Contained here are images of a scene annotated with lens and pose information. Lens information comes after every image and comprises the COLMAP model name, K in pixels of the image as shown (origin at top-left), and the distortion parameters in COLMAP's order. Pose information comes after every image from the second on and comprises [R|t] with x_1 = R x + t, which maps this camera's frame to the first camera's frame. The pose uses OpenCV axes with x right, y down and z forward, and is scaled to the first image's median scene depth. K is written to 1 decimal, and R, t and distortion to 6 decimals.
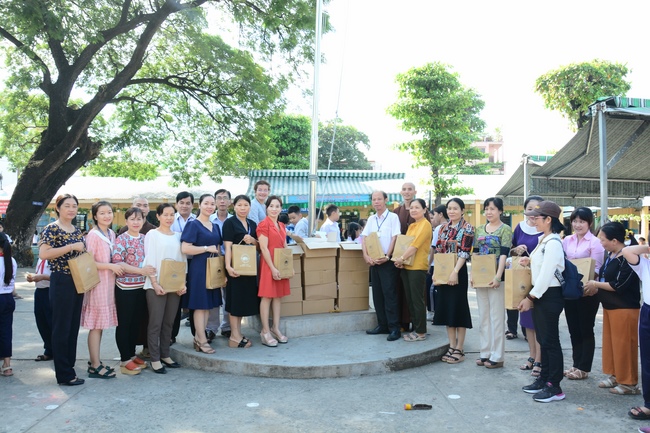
lens RADIAL K [[504.2, 0, 330.6], [0, 504.2, 221.0], [0, 0, 1]] dist [-0.159577, 0.123175]
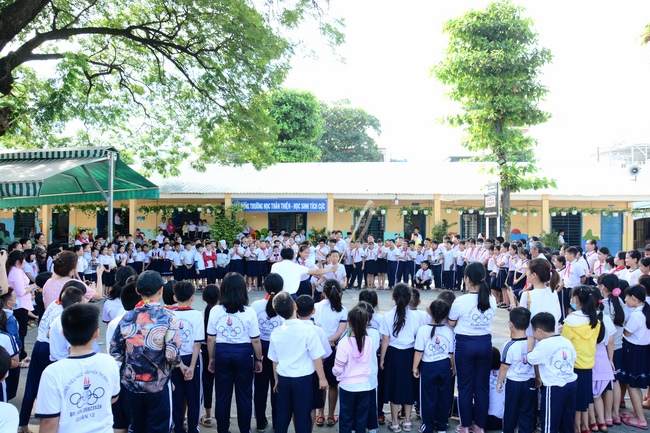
lens RADIAL K [[504.2, 0, 330.6], [0, 504.2, 221.0], [0, 0, 1]] dist [-0.159577, 0.123175]
pose [[0.999991, -0.001207, 0.004151, -0.029961], [0.001132, 0.999838, 0.017982, -0.014688], [-0.004172, -0.017977, 0.999830, 0.232569]]
